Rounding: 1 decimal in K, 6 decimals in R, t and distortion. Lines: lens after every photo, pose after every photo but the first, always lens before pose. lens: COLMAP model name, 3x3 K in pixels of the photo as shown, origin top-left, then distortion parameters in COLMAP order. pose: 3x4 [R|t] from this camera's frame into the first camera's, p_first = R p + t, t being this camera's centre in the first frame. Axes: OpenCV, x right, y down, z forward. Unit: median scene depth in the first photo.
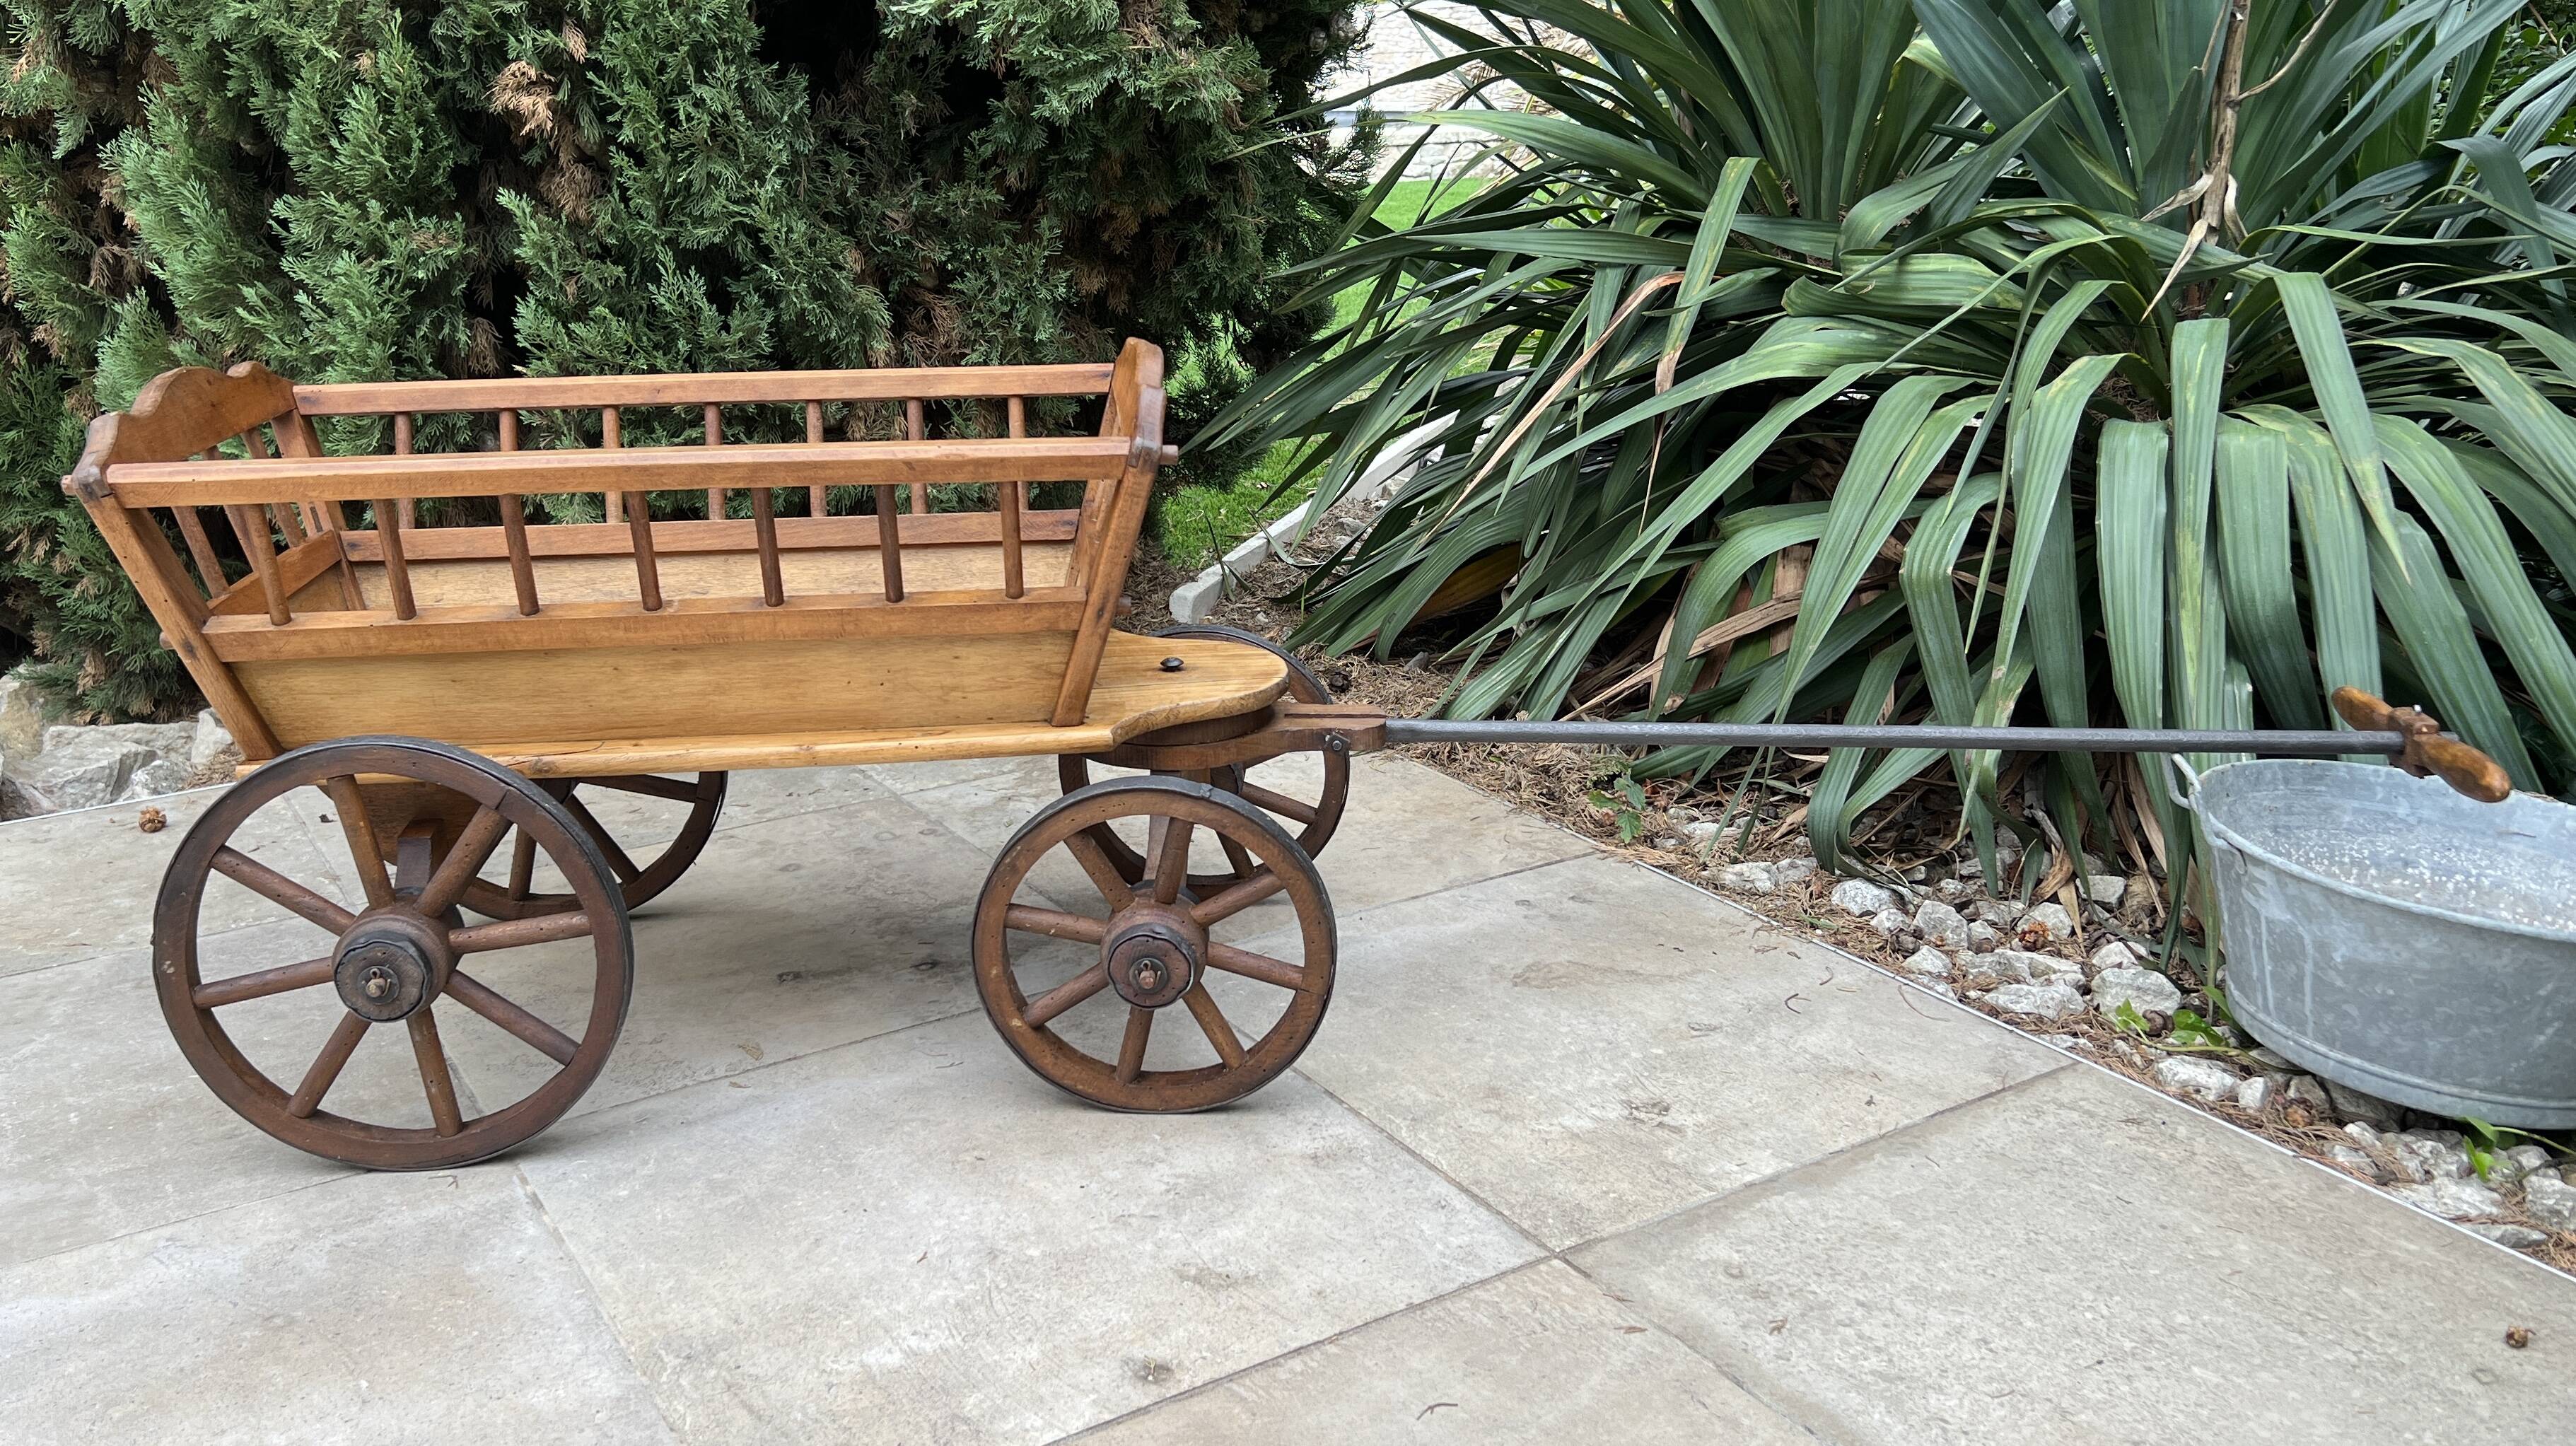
lens RADIAL K [[2094.2, 0, 1227.2], [0, 2094.2, 719.8], [0, 0, 1]] dist [0.022306, -0.016625]
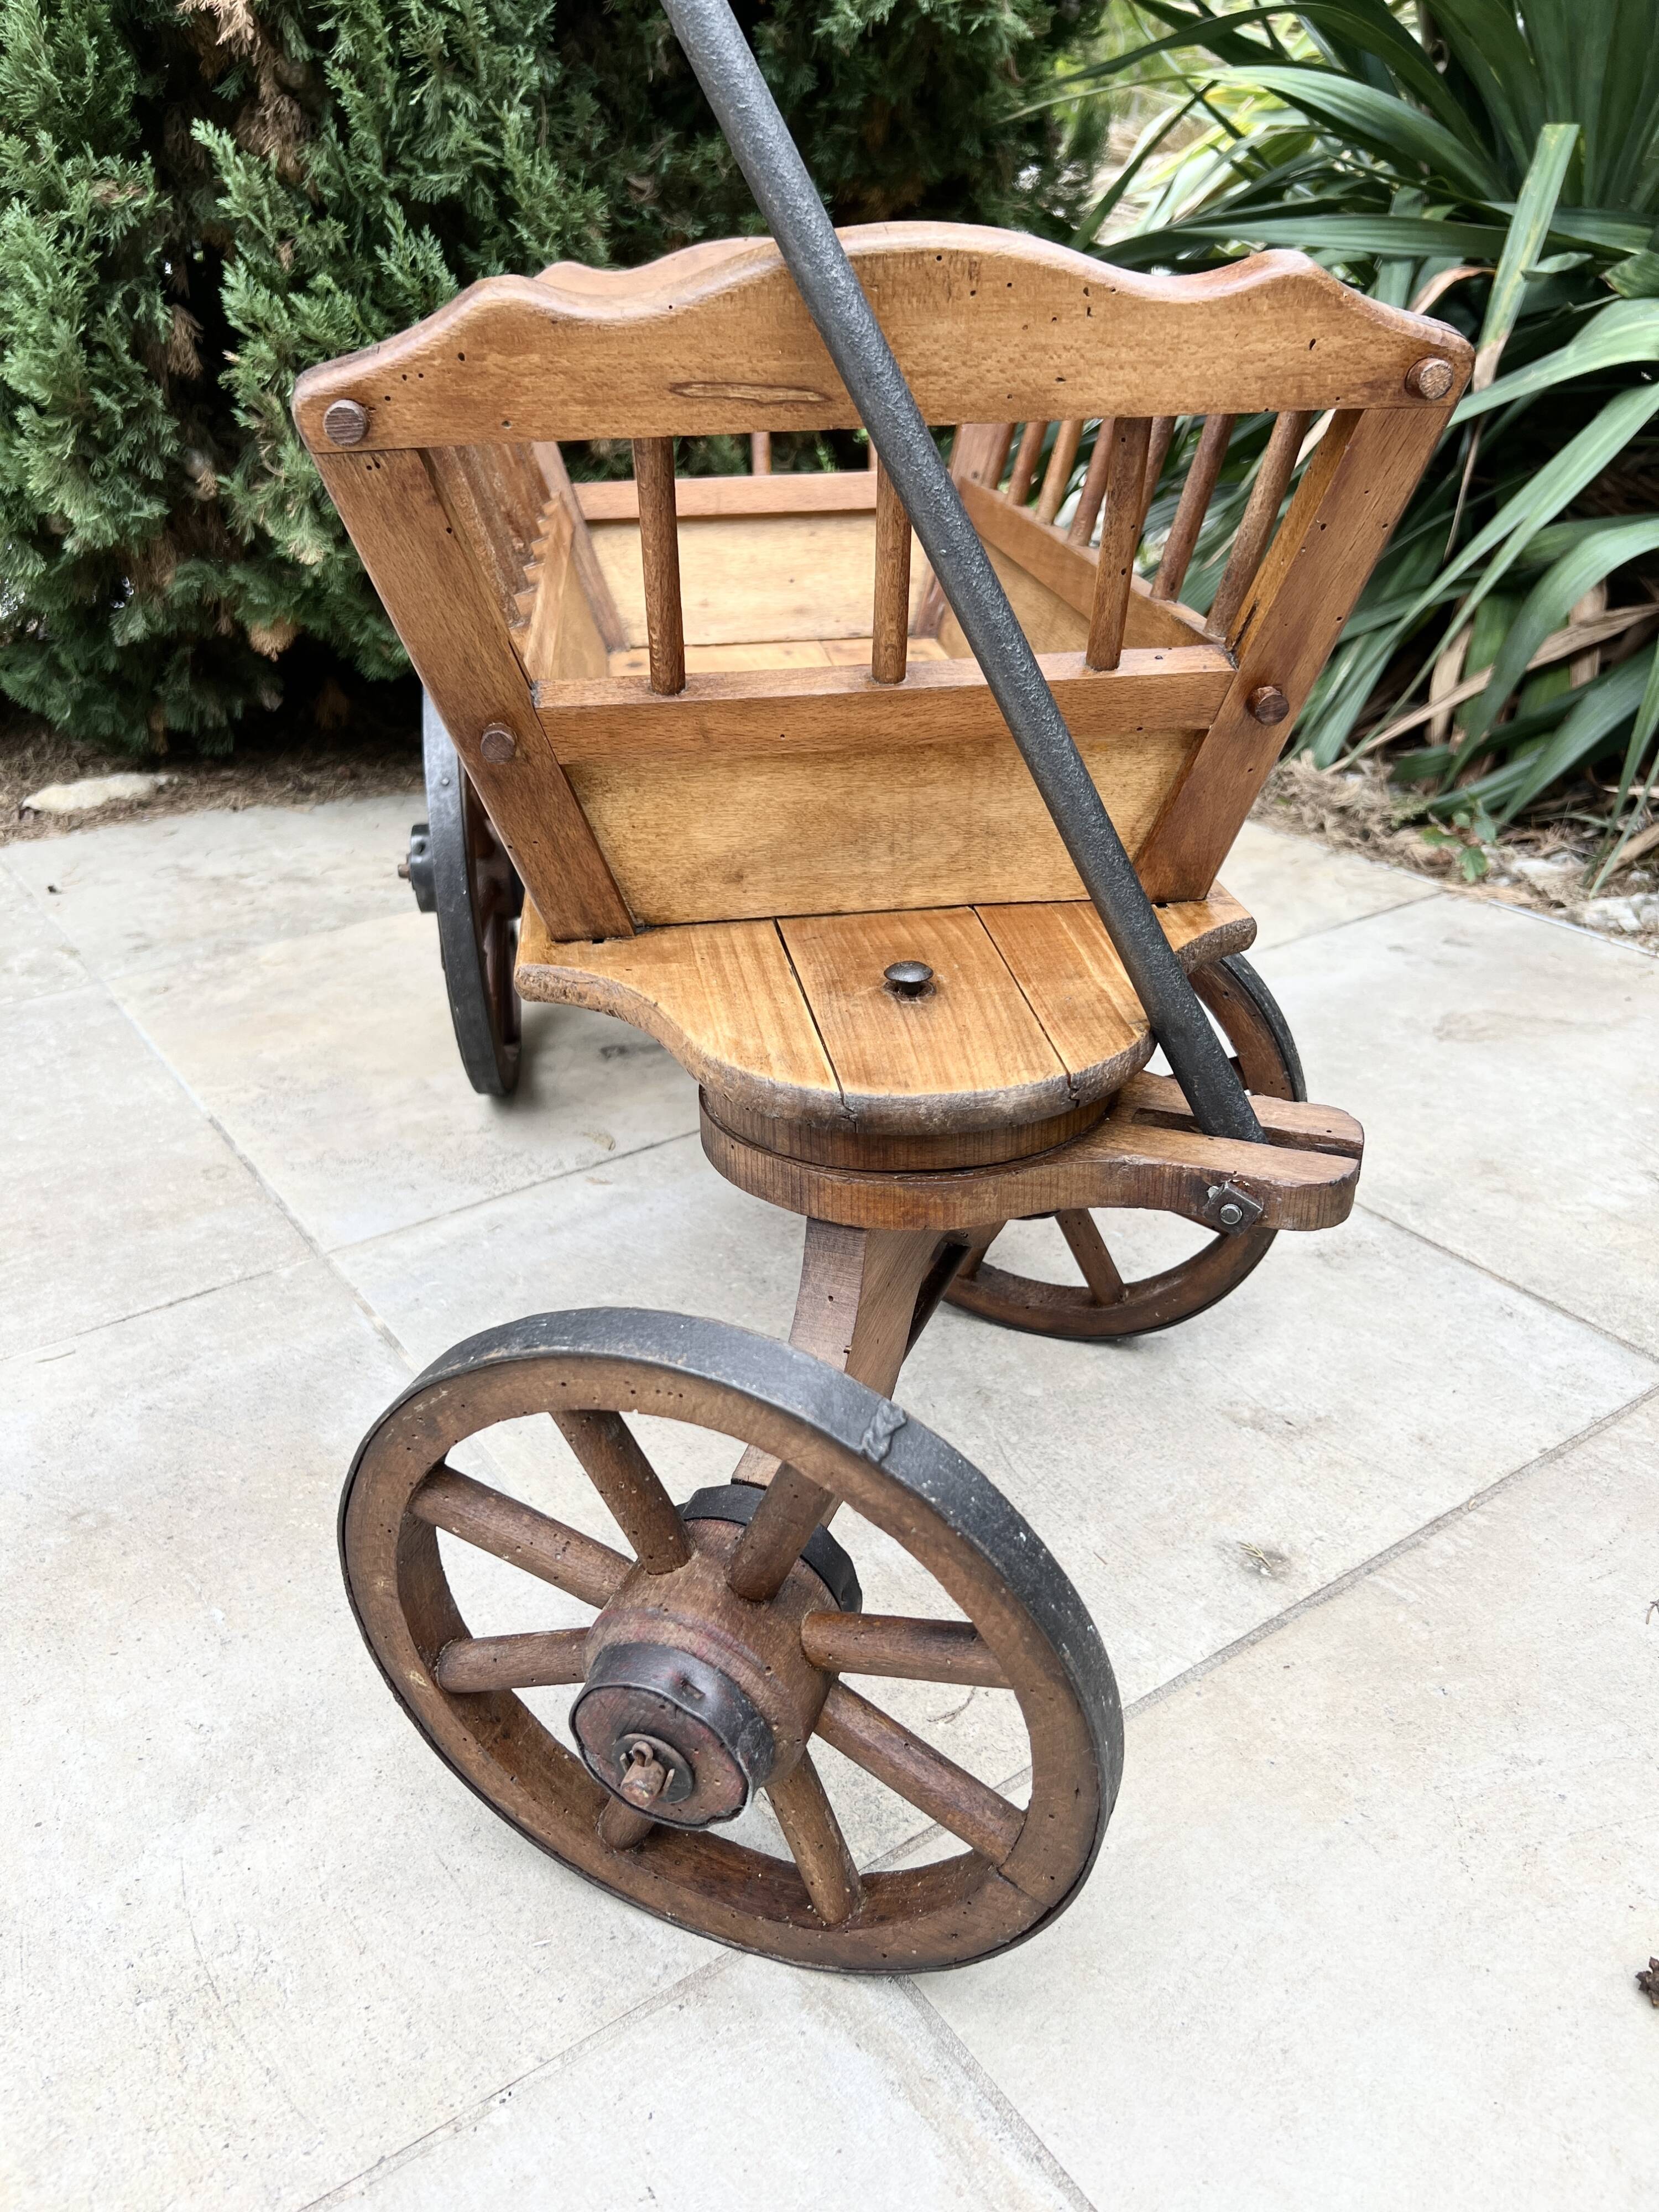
lens RADIAL K [[1657.7, 0, 817.2], [0, 1657.7, 1105.1], [0, 0, 1]] dist [0.028821, -0.039206]
pose [[0.999010, -0.028079, 0.034506, -0.131915], [0.021860, 0.985380, 0.168962, 0.025829], [-0.038746, -0.168040, 0.985018, 0.271873]]
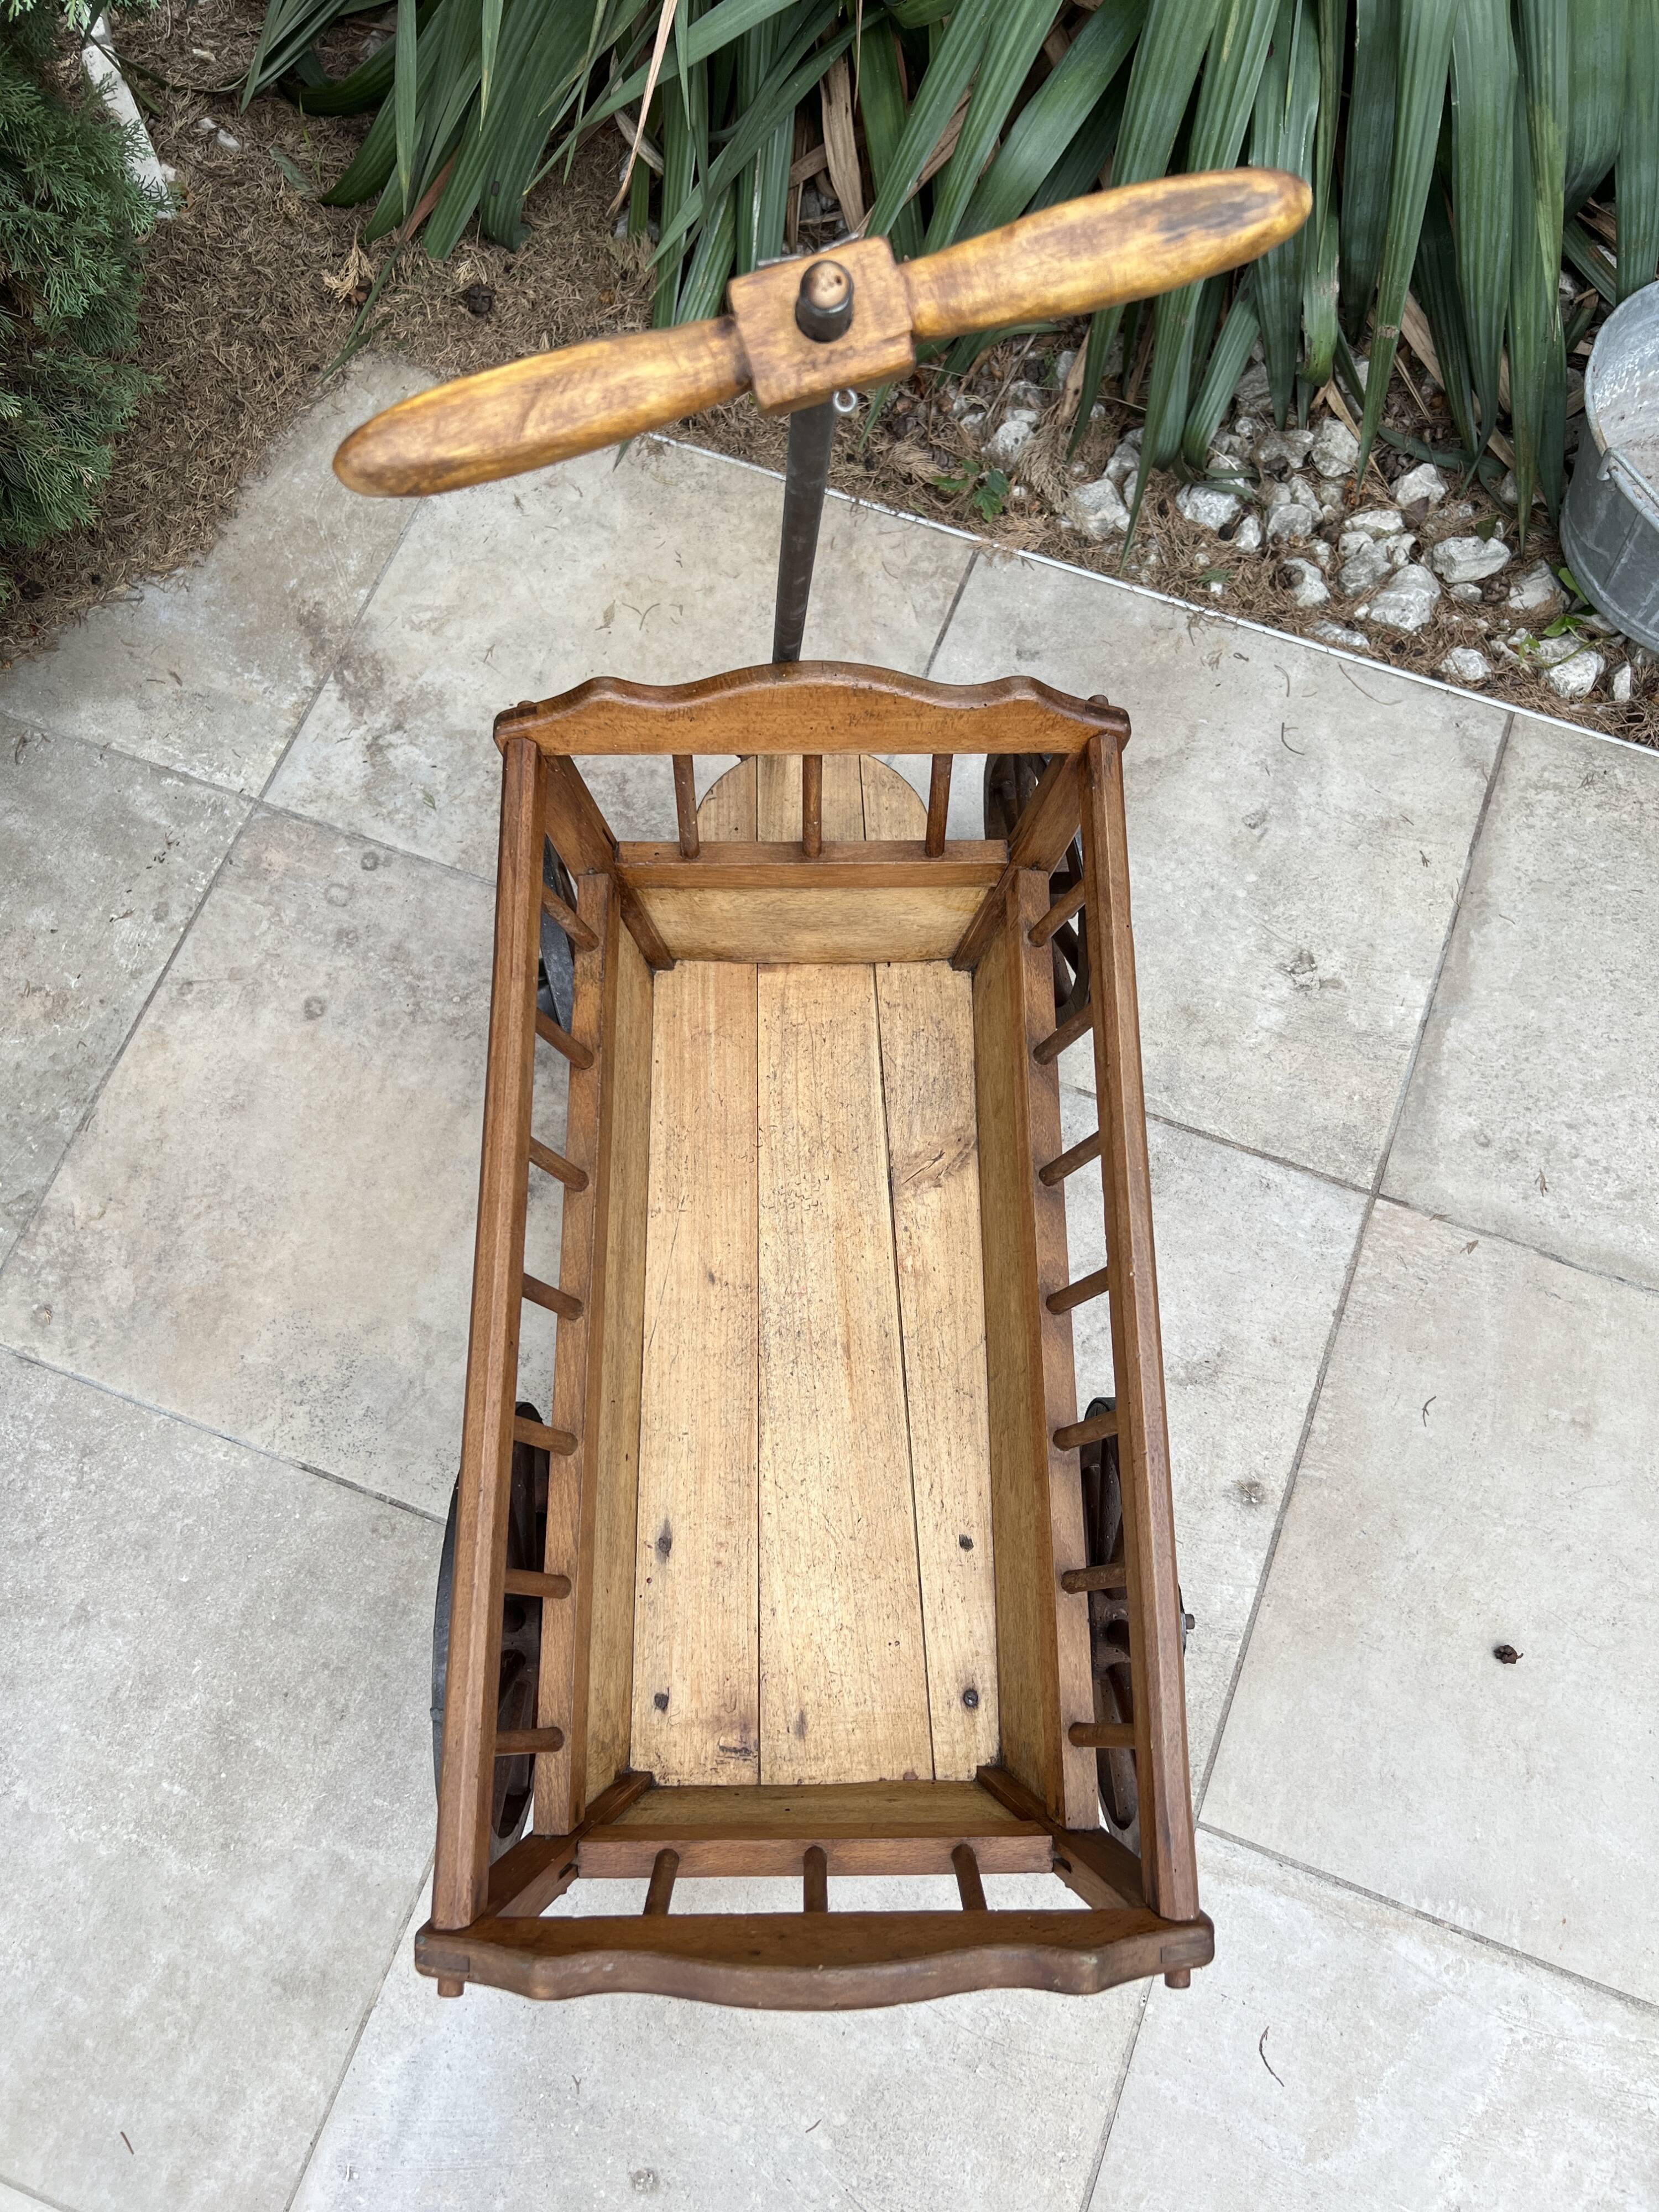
lens RADIAL K [[1633.2, 0, 829.5], [0, 1633.2, 1106.0], [0, 0, 1]] dist [0.038661, -0.043085]
pose [[0.794274, -0.572347, 0.203834, -0.205160], [0.178191, 0.540193, 0.822459, -0.477146], [-0.580842, -0.616936, 0.531048, 0.459829]]
